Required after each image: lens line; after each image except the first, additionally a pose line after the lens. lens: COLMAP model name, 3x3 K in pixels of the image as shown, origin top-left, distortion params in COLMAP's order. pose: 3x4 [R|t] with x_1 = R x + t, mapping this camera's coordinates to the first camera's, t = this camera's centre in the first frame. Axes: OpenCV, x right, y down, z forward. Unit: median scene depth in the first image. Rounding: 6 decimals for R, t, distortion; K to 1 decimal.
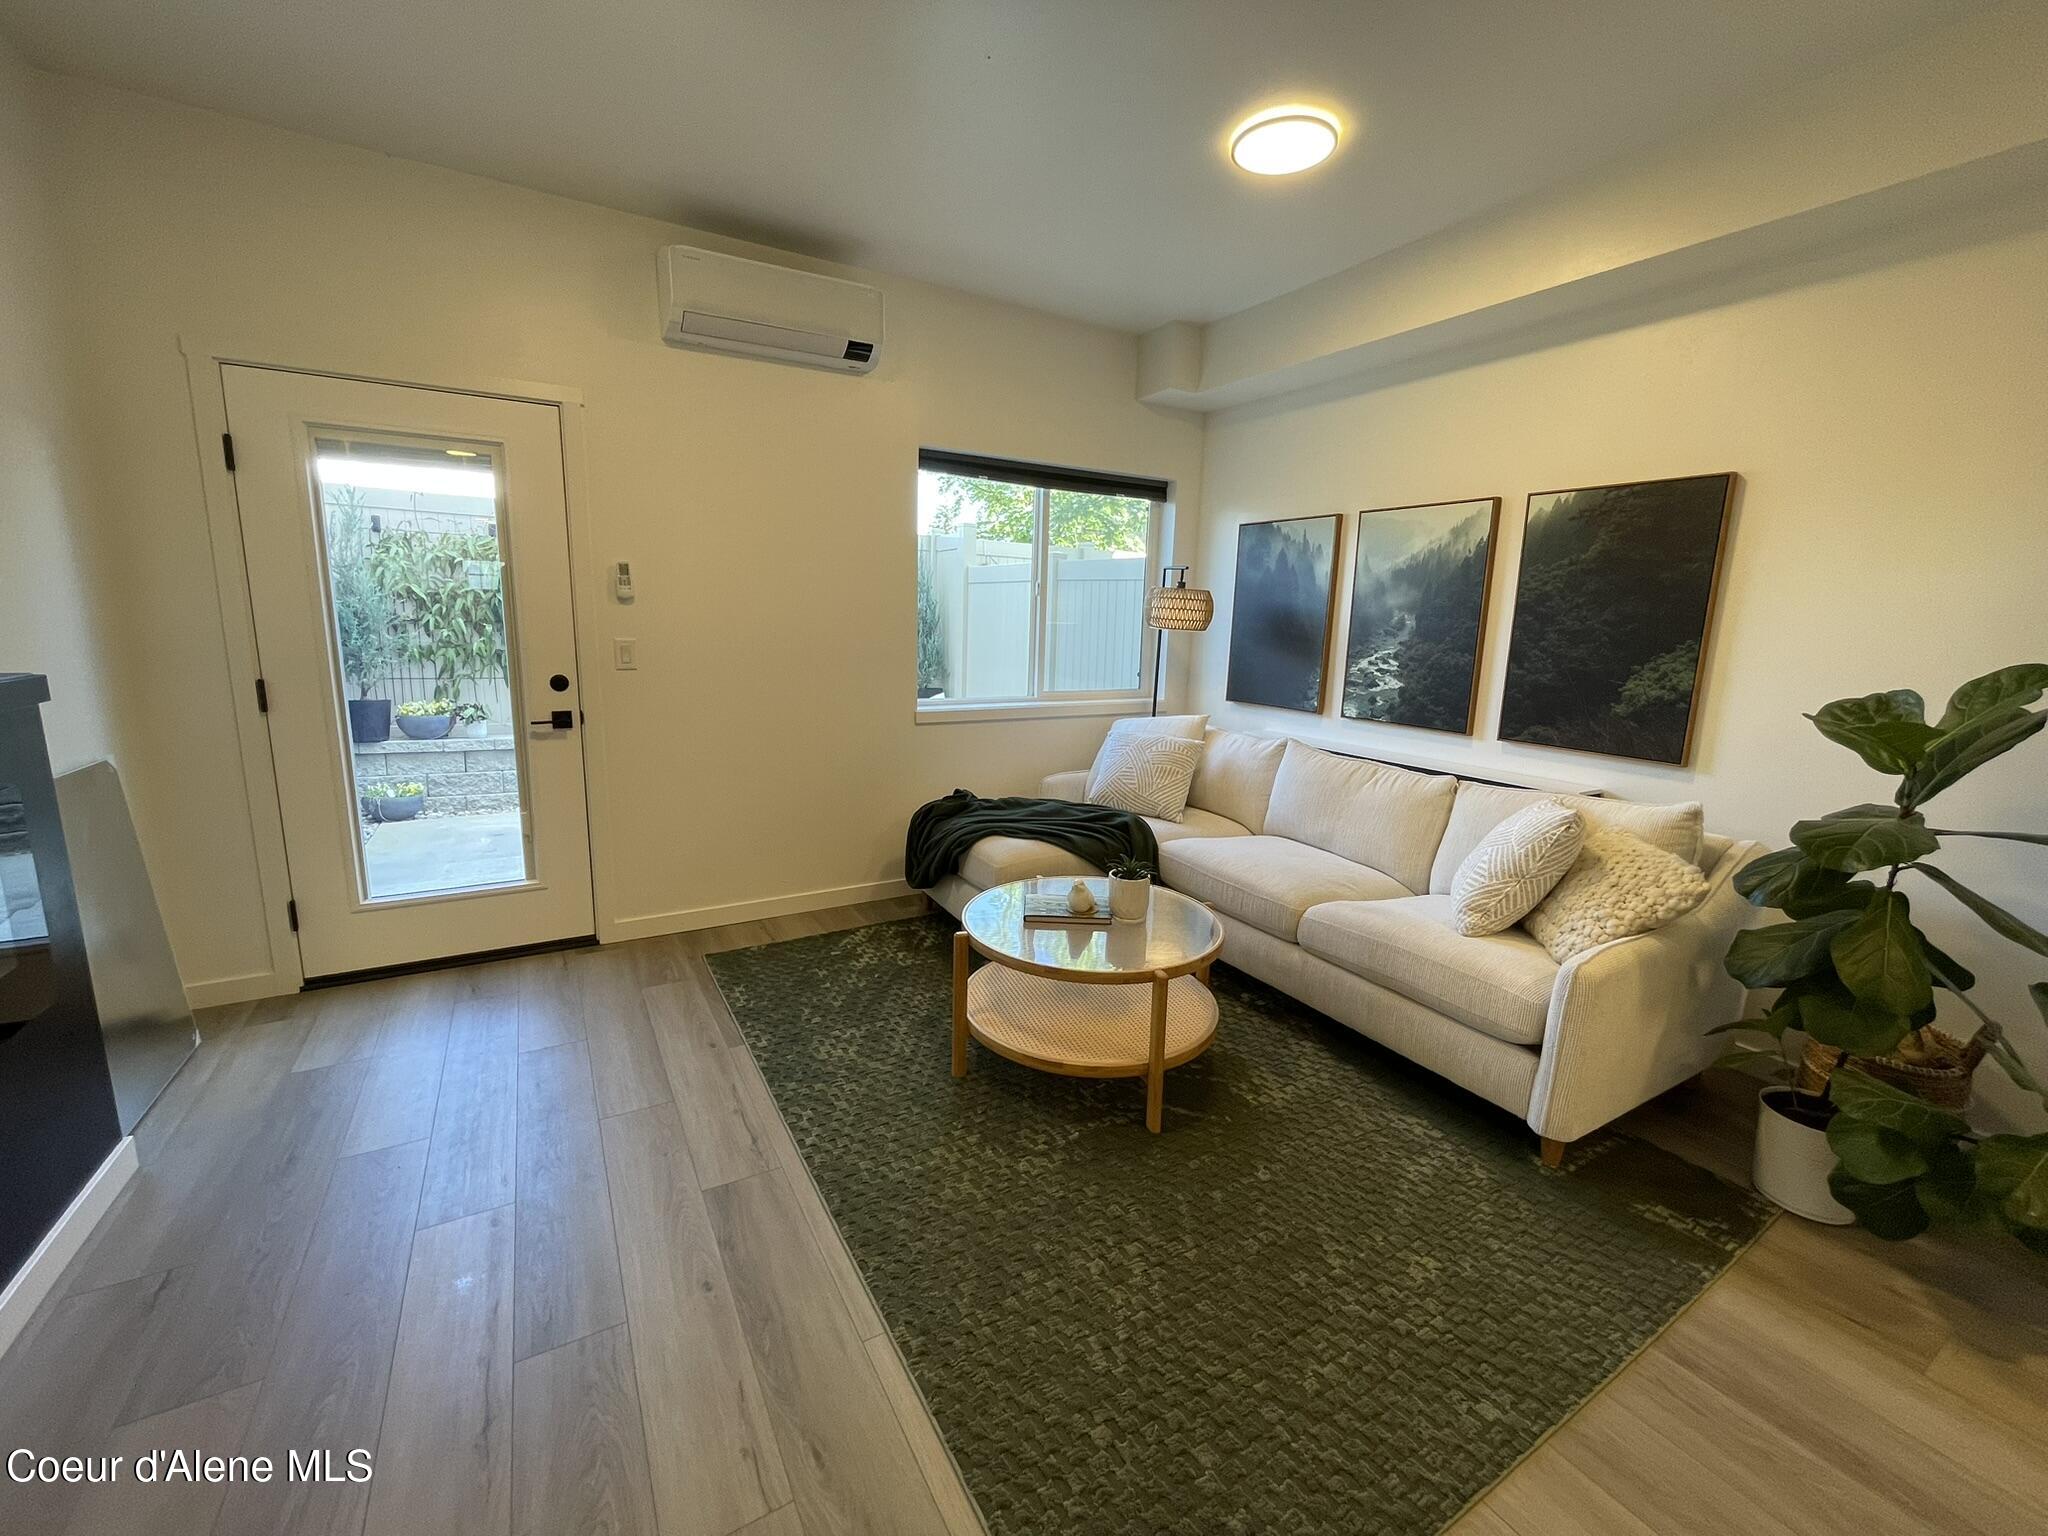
lens RADIAL K [[820.2, 0, 1024.0], [0, 820.2, 768.0], [0, 0, 1]] dist [0.000014, -0.000032]
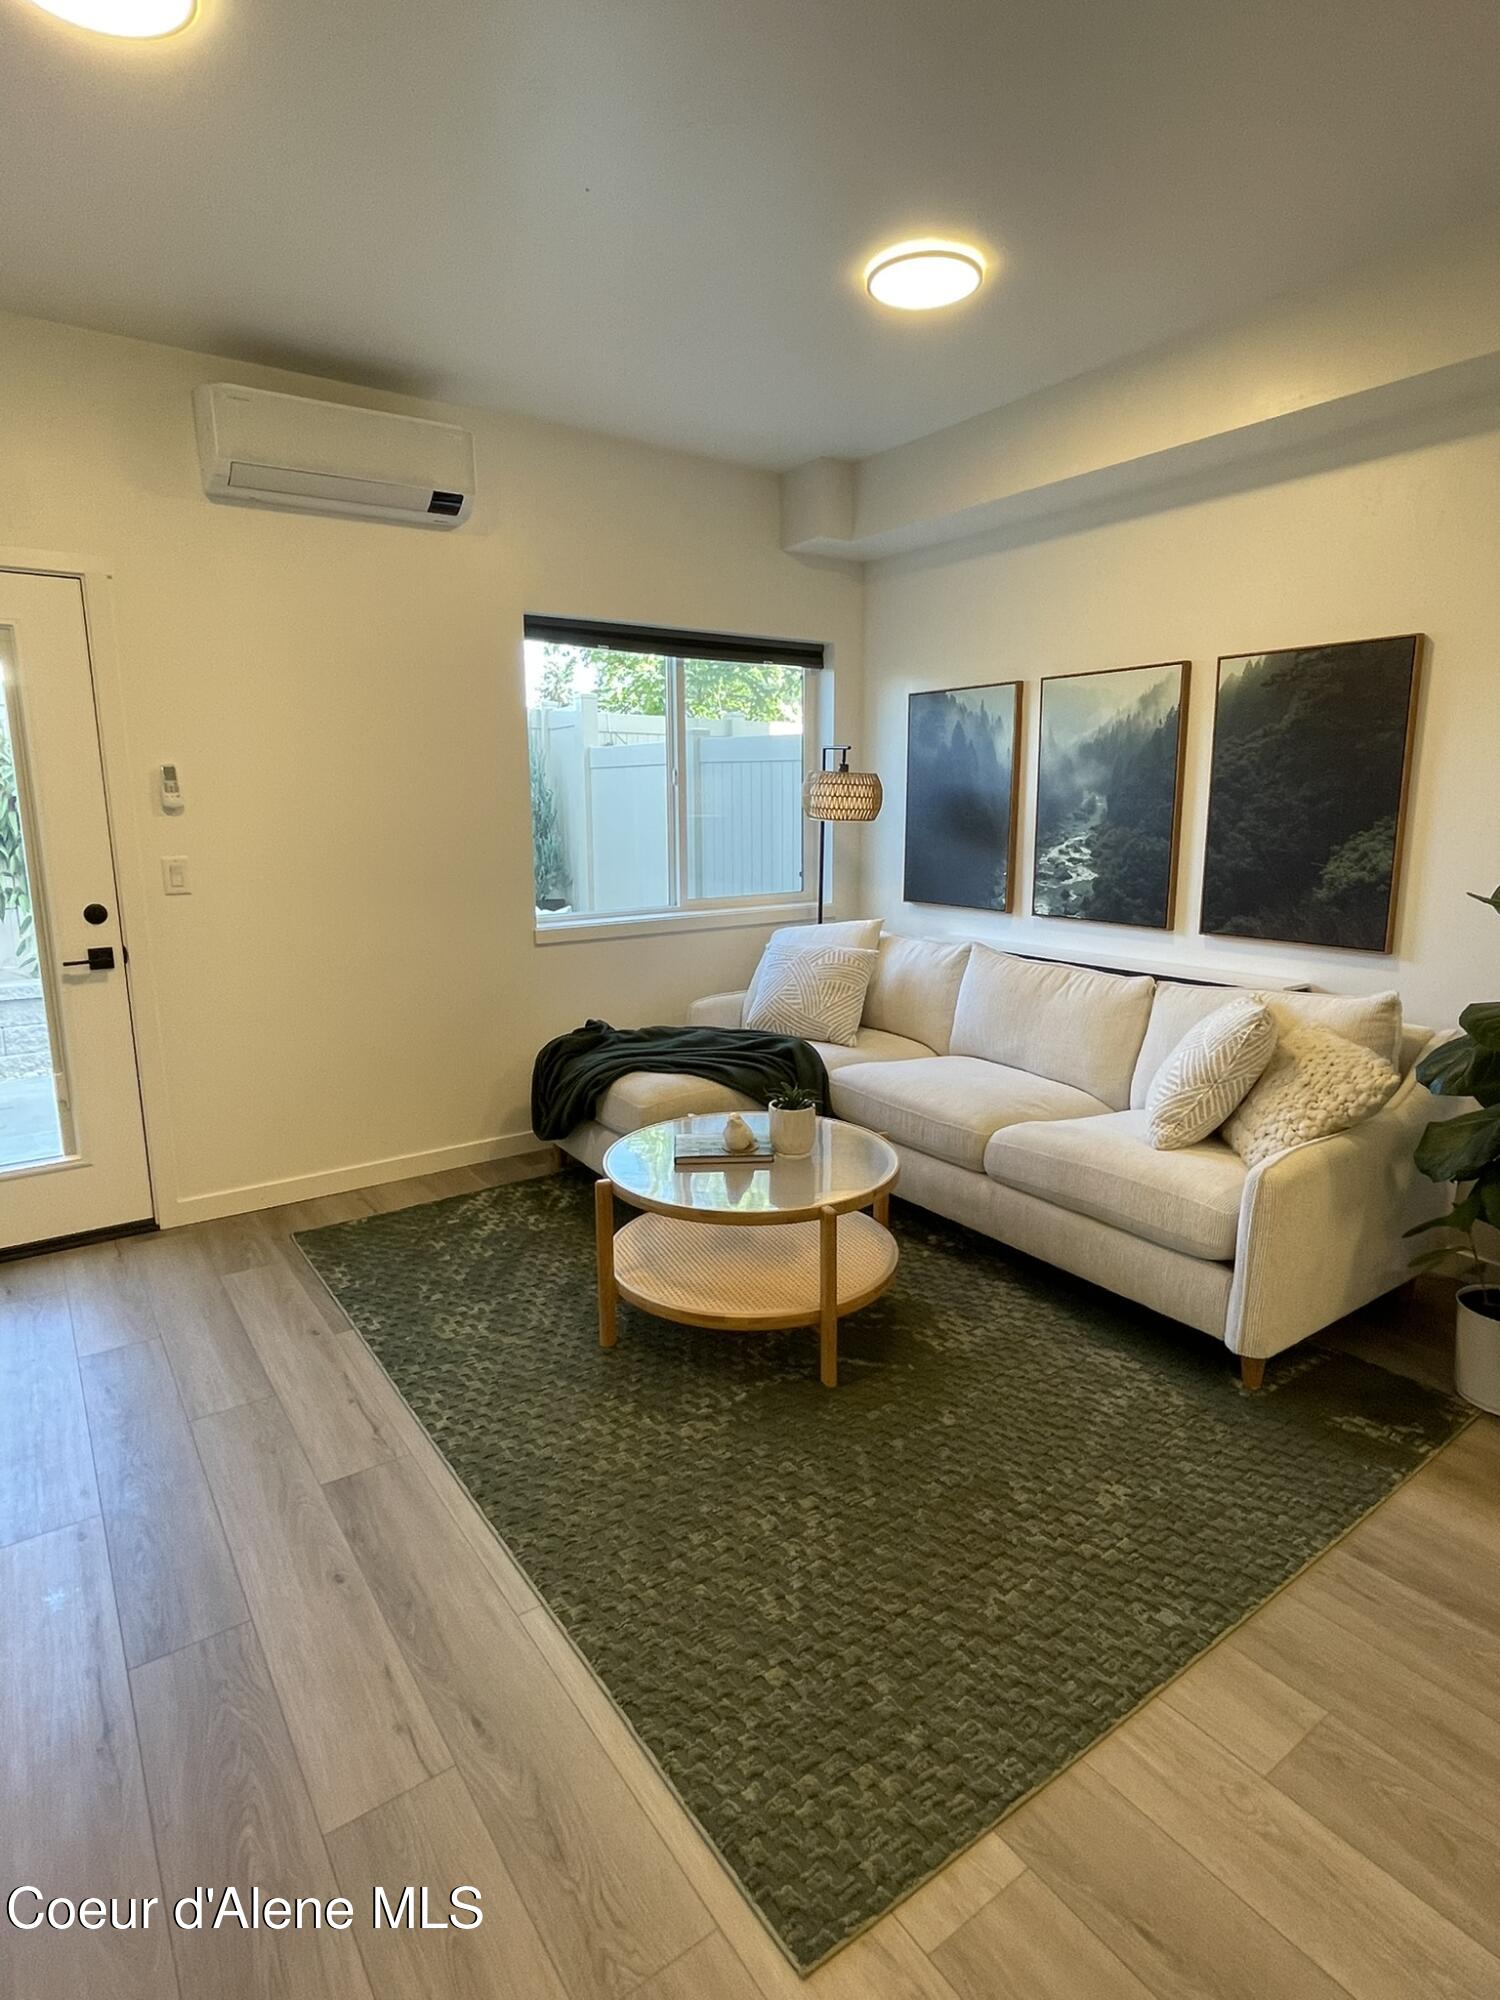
lens RADIAL K [[1046.3, 0, 750.0], [0, 1046.3, 1000.0], [0, 0, 1]] dist [-0.003037, -0.000490]
pose [[0.996164, -0.047756, 0.073325, 0.007406], [0.047378, 0.998853, 0.006880, 0.008784], [-0.073569, -0.003379, 0.997284, -0.129946]]
